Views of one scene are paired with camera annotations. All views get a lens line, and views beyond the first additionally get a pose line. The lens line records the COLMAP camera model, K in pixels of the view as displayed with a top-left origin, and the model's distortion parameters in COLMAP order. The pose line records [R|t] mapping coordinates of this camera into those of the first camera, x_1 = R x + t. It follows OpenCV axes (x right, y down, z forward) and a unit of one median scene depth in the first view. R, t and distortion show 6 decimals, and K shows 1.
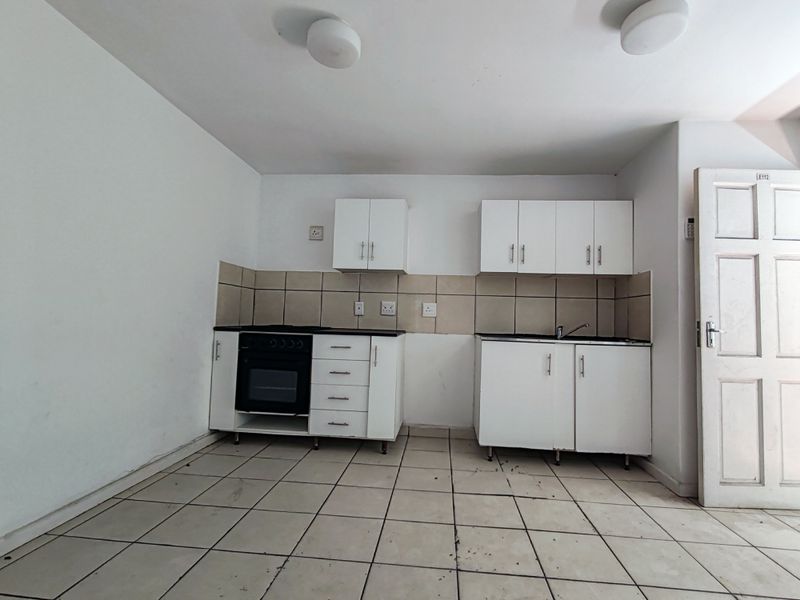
lens RADIAL K [[380.4, 0, 413.8], [0, 380.4, 297.8], [0, 0, 1]] dist [-0.002952, -0.000041]
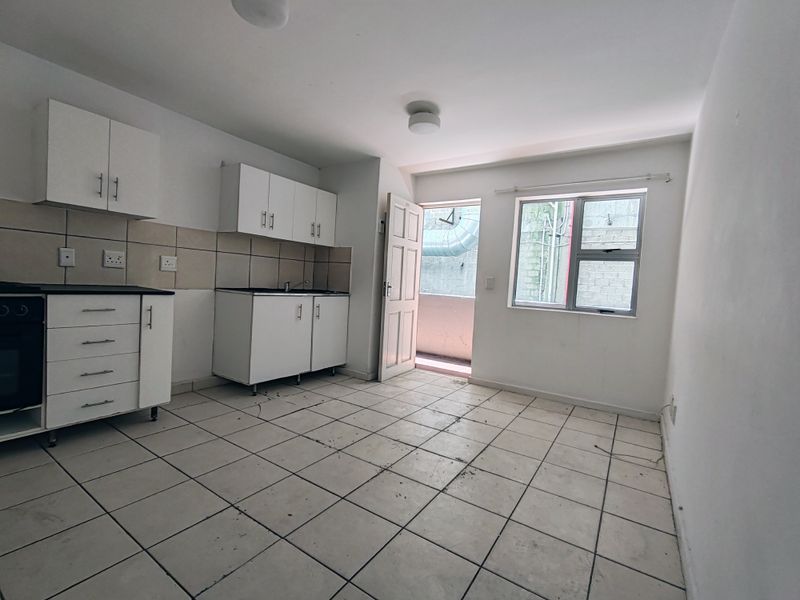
lens RADIAL K [[362.6, 0, 401.9], [0, 362.6, 299.4], [0, 0, 1]] dist [-0.001521, -0.000394]
pose [[0.482358, -0.043390, 0.874899, -0.544125], [-0.092280, 0.990698, 0.100010, -0.026286], [-0.871100, -0.128977, 0.473867, 0.093828]]
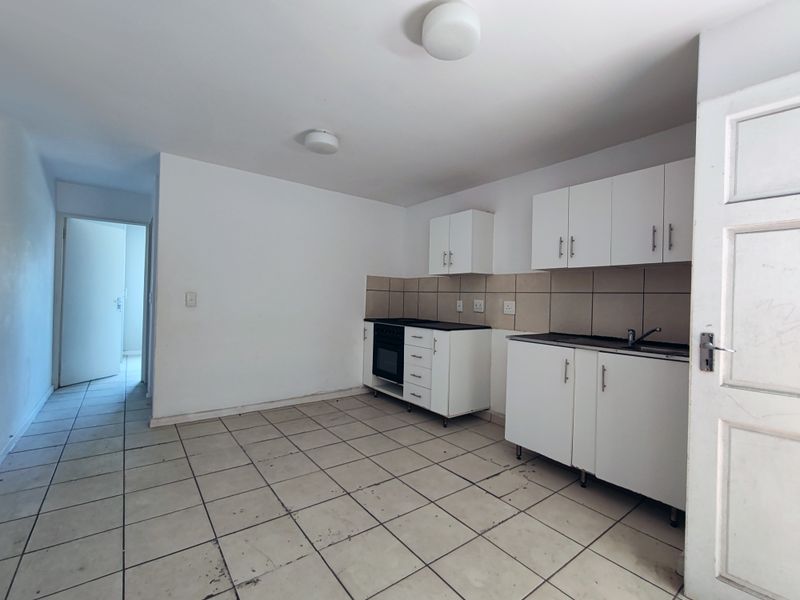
lens RADIAL K [[362.6, 0, 401.9], [0, 362.6, 299.4], [0, 0, 1]] dist [-0.001521, -0.000394]
pose [[0.667553, -0.011944, -0.744466, 0.694524], [0.033254, 0.999352, 0.013785, -0.017375], [0.743819, -0.033958, 0.667518, 0.138876]]
